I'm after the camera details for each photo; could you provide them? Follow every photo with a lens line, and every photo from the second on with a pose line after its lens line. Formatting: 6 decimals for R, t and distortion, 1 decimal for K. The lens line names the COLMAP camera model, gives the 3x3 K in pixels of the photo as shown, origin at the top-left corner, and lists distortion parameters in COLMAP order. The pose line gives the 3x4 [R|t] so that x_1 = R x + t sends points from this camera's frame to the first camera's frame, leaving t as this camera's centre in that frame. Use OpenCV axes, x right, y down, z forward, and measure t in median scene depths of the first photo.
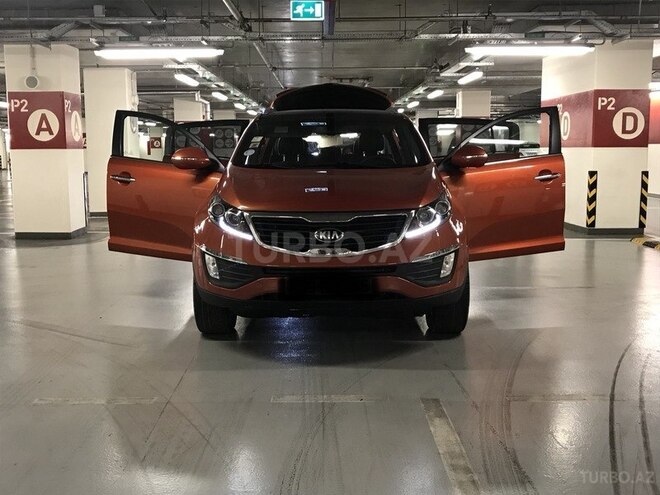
lens RADIAL K [[750.5, 0, 330.0], [0, 750.5, 247.5], [0, 0, 1]] dist [0.071945, -0.245402]
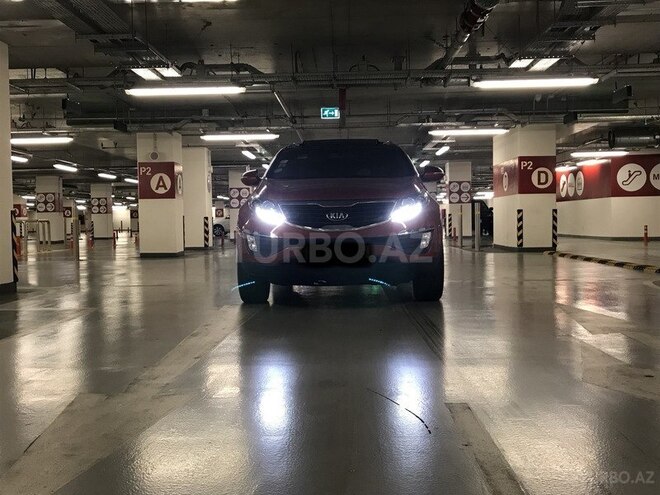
lens RADIAL K [[719.6, 0, 330.0], [0, 719.6, 247.5], [0, 0, 1]] dist [0.079442, -0.006483]
pose [[0.999450, -0.008157, -0.032137, 0.014396], [0.004994, 0.995243, -0.097297, 0.115138], [0.032778, 0.097083, 0.994736, -0.454286]]
